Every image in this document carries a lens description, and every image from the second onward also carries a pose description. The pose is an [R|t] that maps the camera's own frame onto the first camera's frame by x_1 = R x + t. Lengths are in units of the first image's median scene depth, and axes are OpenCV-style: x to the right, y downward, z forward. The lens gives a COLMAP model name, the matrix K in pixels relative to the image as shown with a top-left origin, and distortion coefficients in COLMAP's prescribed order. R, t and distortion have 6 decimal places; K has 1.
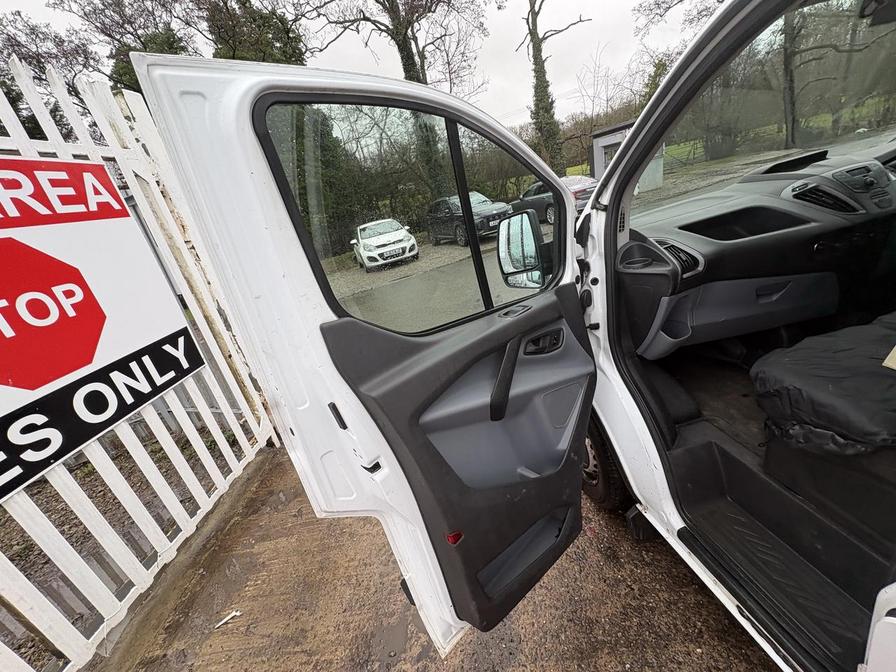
lens RADIAL K [[357.3, 0, 447.5], [0, 357.3, 336.3], [0, 0, 1]] dist [0.000371, 0.000542]
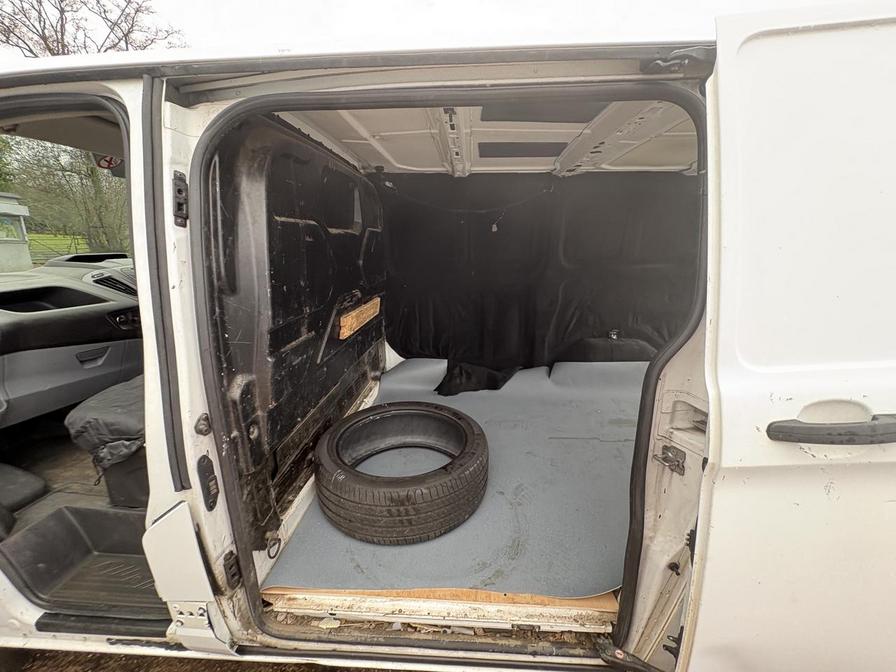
lens RADIAL K [[357.3, 0, 445.3], [0, 357.3, 339.4], [0, 0, 1]] dist [0.000371, 0.000542]
pose [[0.224071, -0.027726, 0.974178, 0.023309], [0.280350, 0.959177, -0.037185, 0.178314], [-0.933379, 0.281443, 0.222697, -0.336297]]
